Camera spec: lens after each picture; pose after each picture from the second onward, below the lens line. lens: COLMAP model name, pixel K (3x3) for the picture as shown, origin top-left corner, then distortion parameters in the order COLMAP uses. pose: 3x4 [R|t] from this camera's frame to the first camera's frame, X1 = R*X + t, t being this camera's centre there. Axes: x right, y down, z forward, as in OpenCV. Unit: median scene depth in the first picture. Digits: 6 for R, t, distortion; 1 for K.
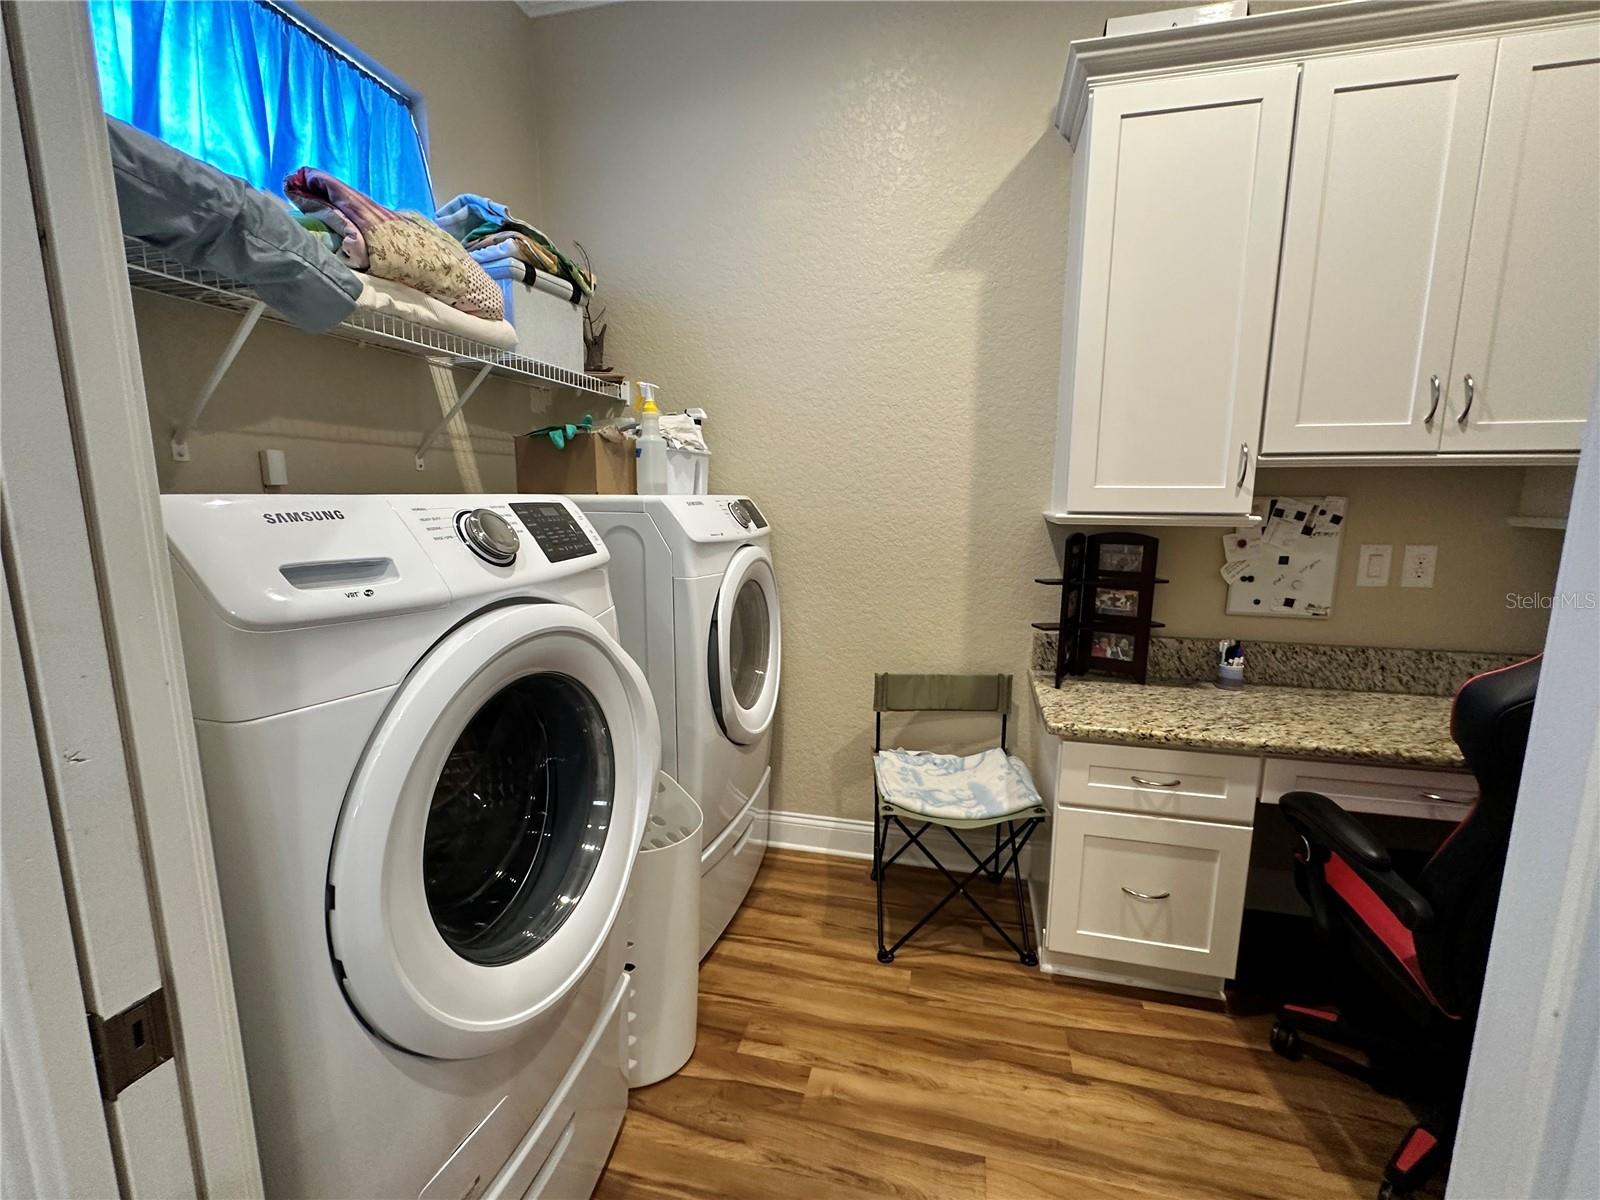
lens RADIAL K [[665.9, 0, 800.0], [0, 665.9, 600.0], [0, 0, 1]] dist [-0.002023, 0.000409]
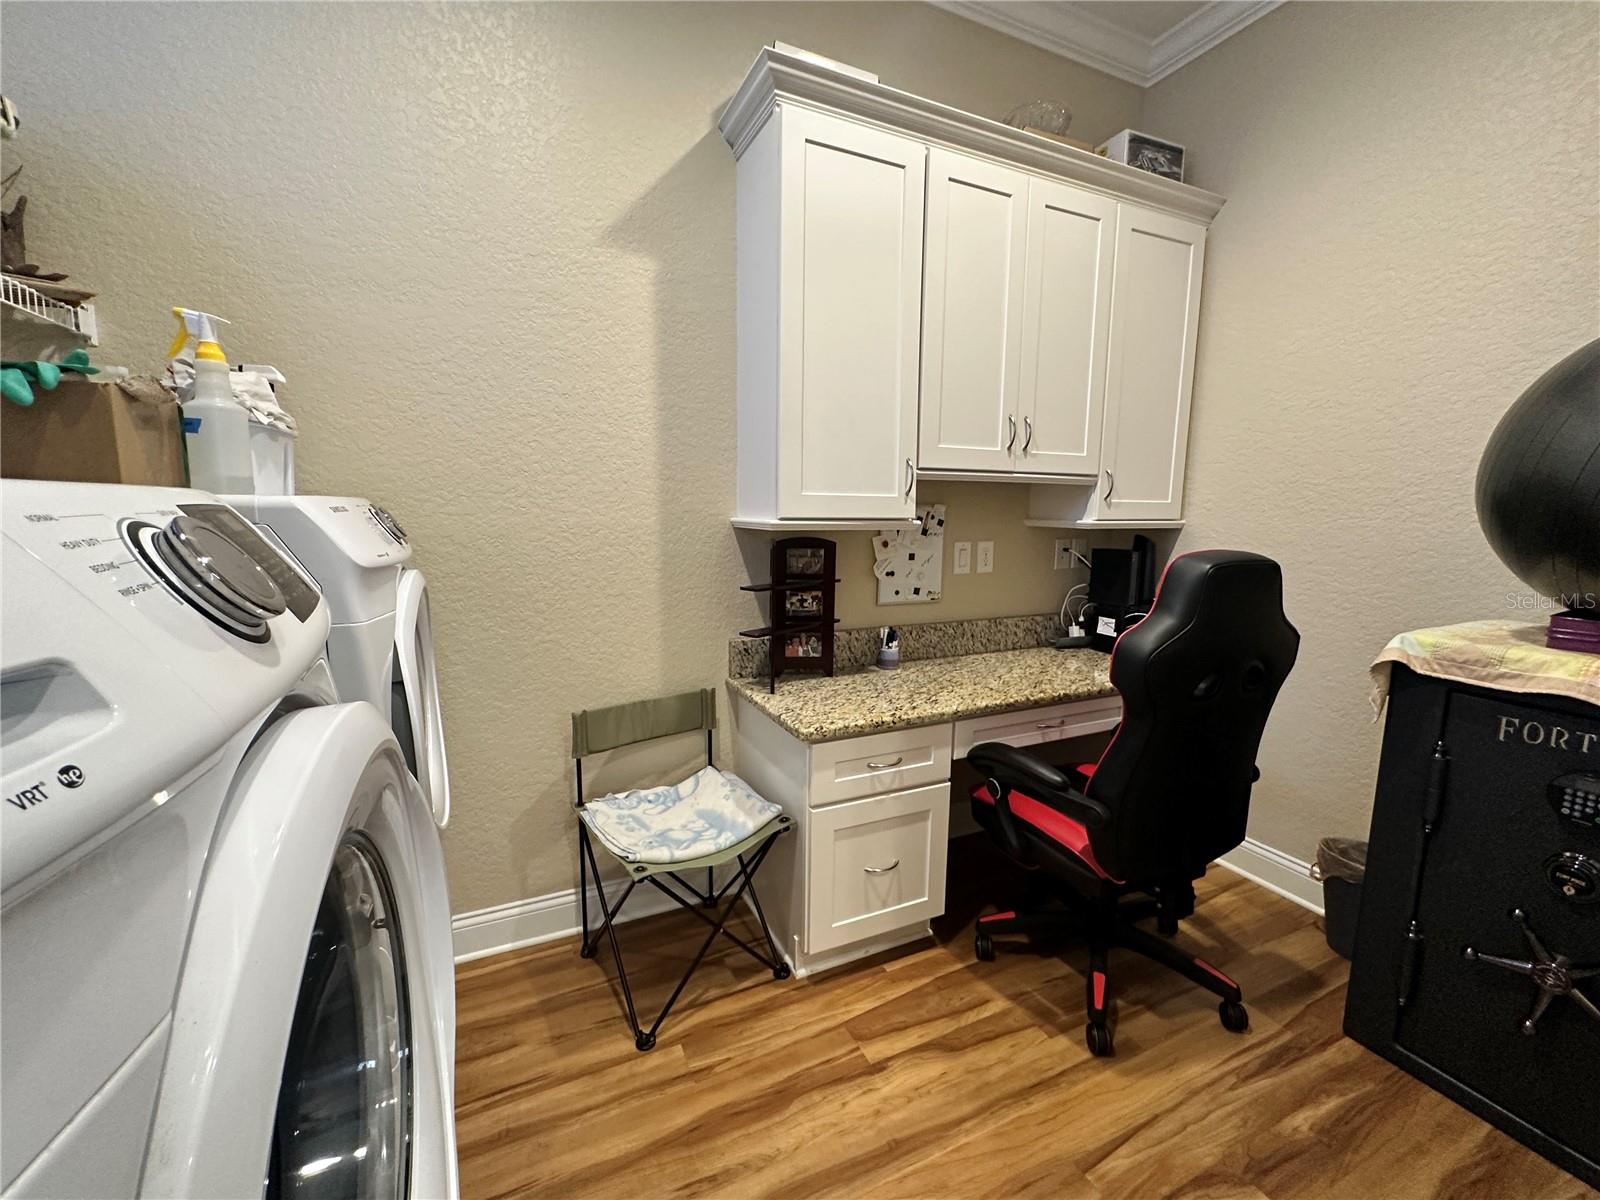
lens RADIAL K [[665.9, 0, 800.0], [0, 665.9, 600.0], [0, 0, 1]] dist [-0.002023, 0.000409]
pose [[0.773897, -0.083796, 0.627744, -0.207262], [0.091911, 0.995575, 0.019587, -0.024879], [-0.626607, 0.042538, 0.778174, 0.193905]]
